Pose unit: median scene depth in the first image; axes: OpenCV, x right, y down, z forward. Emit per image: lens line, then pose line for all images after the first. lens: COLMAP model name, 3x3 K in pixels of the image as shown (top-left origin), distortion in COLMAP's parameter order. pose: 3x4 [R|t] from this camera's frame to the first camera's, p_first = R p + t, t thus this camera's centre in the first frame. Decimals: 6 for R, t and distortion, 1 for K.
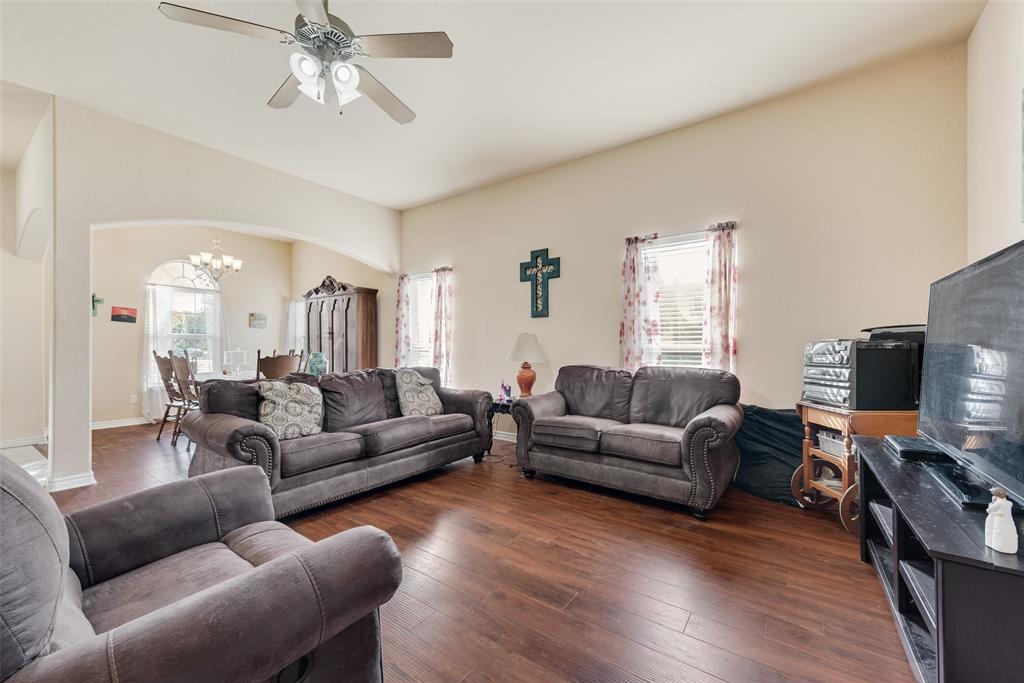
lens RADIAL K [[402.6, 0, 509.1], [0, 402.6, 345.7], [0, 0, 1]] dist [0.010459, -0.000123]
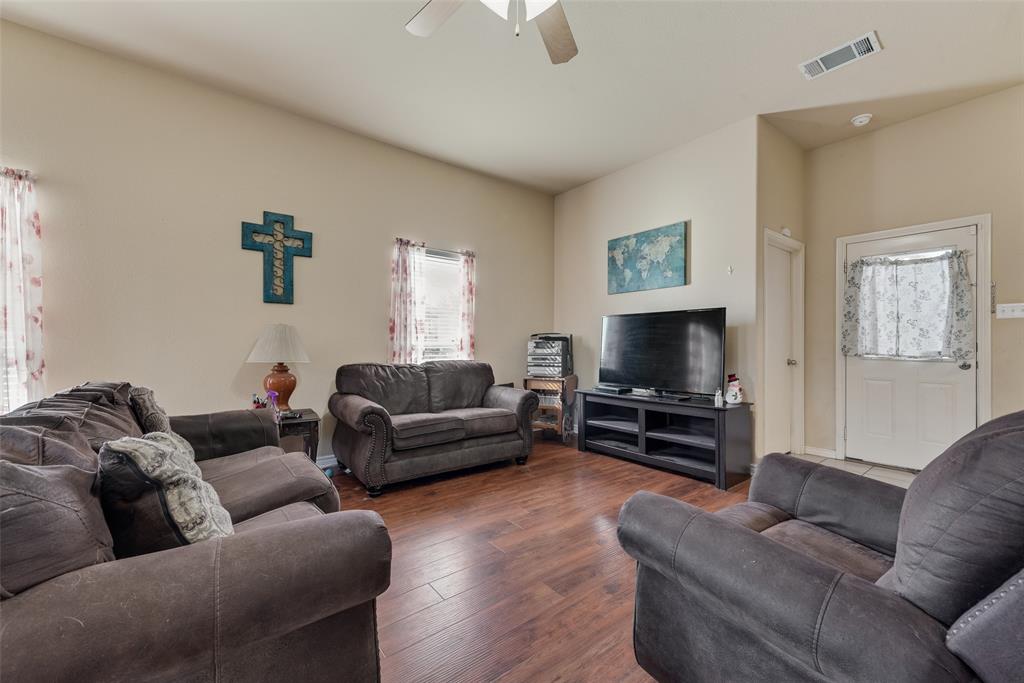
lens RADIAL K [[402.6, 0, 509.5], [0, 402.6, 343.6], [0, 0, 1]] dist [0.010459, -0.000123]
pose [[0.279371, 0.003750, 0.960176, -0.700704], [-0.008249, 0.999965, -0.001505, 0.002514], [-0.960148, -0.007500, 0.279392, 0.494668]]
